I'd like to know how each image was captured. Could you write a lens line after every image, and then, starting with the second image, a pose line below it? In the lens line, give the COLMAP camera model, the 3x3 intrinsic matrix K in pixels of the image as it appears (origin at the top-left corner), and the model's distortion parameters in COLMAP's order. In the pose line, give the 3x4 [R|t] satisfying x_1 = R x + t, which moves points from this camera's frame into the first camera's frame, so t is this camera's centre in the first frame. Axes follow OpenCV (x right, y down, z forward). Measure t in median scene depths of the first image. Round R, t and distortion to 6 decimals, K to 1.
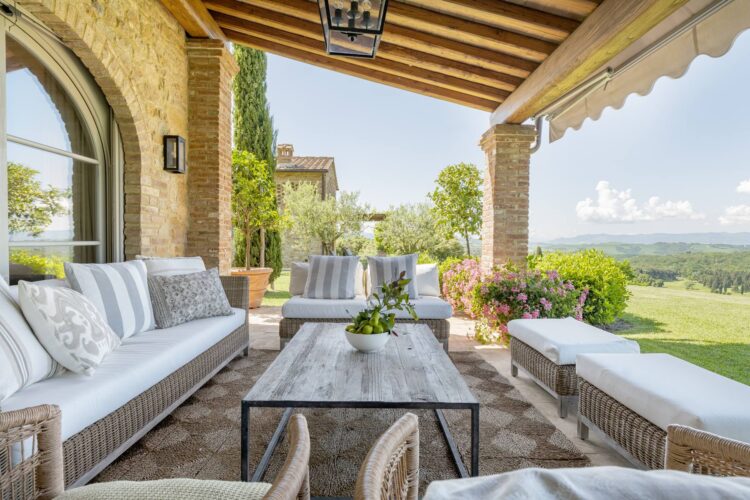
lens RADIAL K [[368.6, 0, 375.8], [0, 368.6, 249.8], [0, 0, 1]] dist [-0.000271, -0.000039]
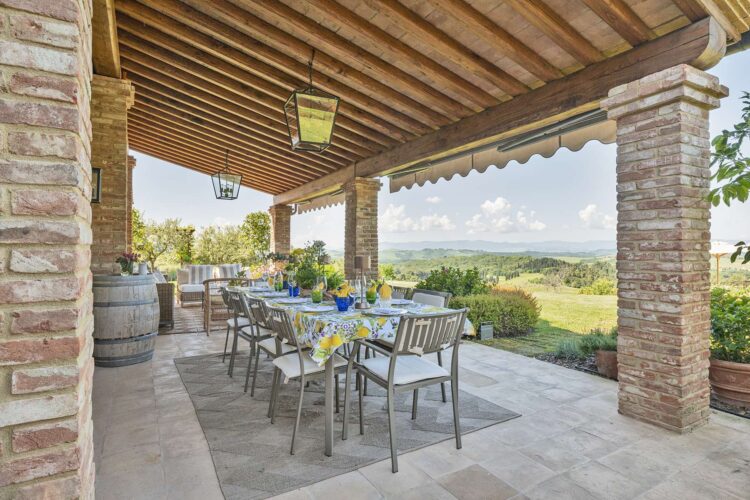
lens RADIAL K [[414.3, 0, 374.2], [0, 414.3, 250.1], [0, 0, 1]] dist [0.005229, -0.000307]
pose [[0.874998, -0.014905, 0.483897, -0.246443], [0.025093, 0.999579, -0.014584, -0.005505], [-0.483475, 0.024903, 0.875004, -0.989136]]
